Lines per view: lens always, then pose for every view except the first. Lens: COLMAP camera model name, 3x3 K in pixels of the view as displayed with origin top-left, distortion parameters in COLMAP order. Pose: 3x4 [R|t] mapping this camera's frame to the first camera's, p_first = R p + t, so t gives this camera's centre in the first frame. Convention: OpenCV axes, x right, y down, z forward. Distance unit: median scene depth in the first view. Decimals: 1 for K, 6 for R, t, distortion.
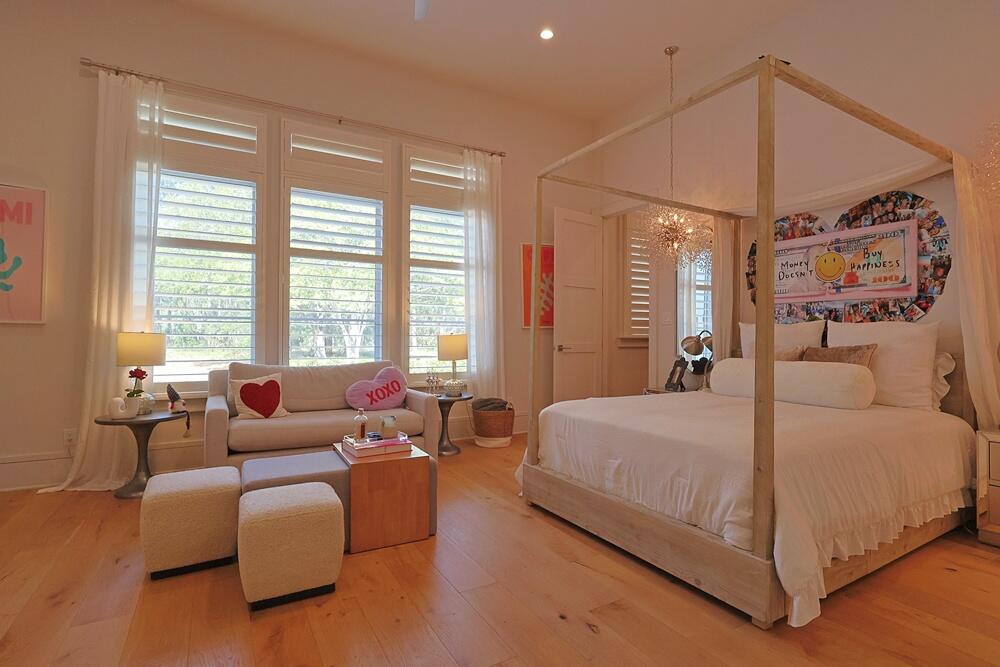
lens RADIAL K [[487.8, 0, 499.0], [0, 487.8, 332.9], [0, 0, 1]] dist [-0.002570, 0.000814]
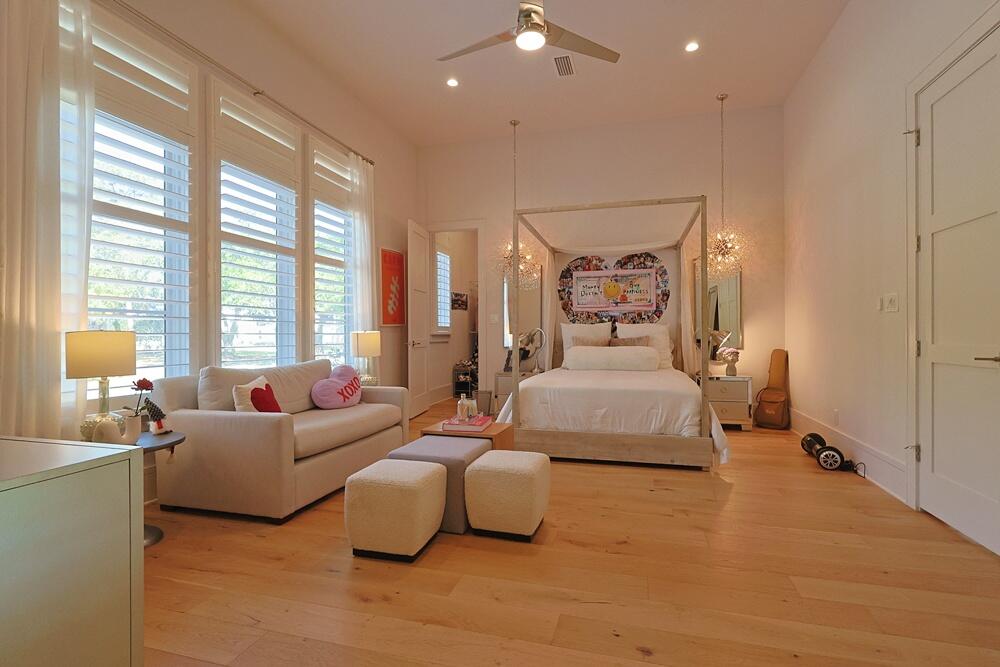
lens RADIAL K [[487.8, 0, 496.0], [0, 487.8, 335.1], [0, 0, 1]] dist [-0.002570, 0.000814]
pose [[0.721087, -0.010347, 0.692767, -0.775383], [0.003039, 0.999926, 0.011772, -0.002407], [-0.692837, -0.006383, 0.721066, 0.061357]]
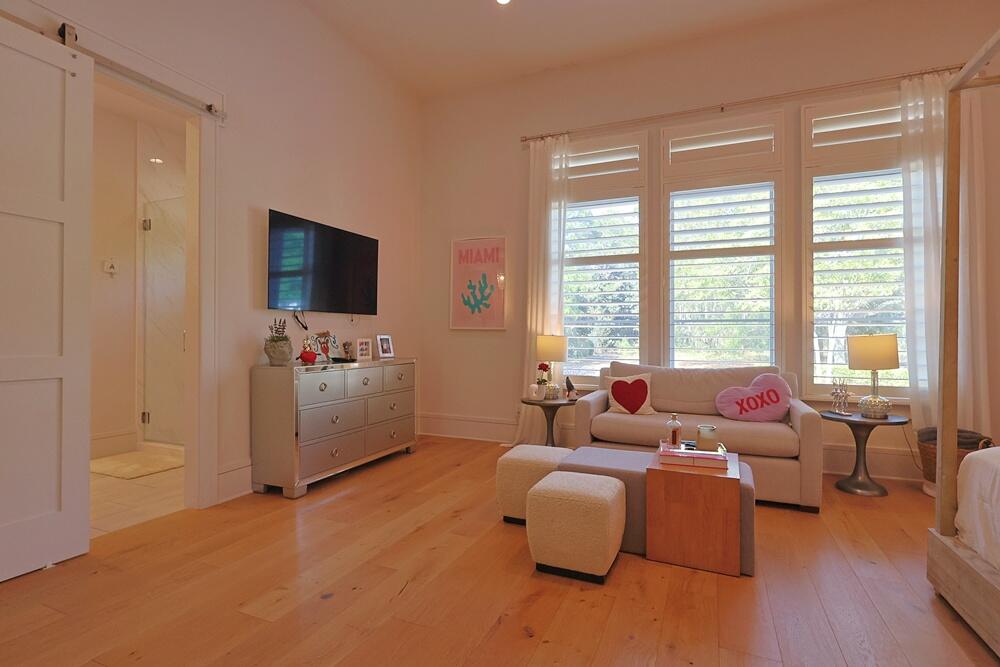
lens RADIAL K [[487.8, 0, 498.1], [0, 487.8, 332.6], [0, 0, 1]] dist [-0.002570, 0.000814]
pose [[0.596351, -0.009972, -0.802662, 0.203549], [0.005406, 0.999950, -0.008407, 0.002595], [0.802706, 0.000674, 0.596375, 0.114831]]
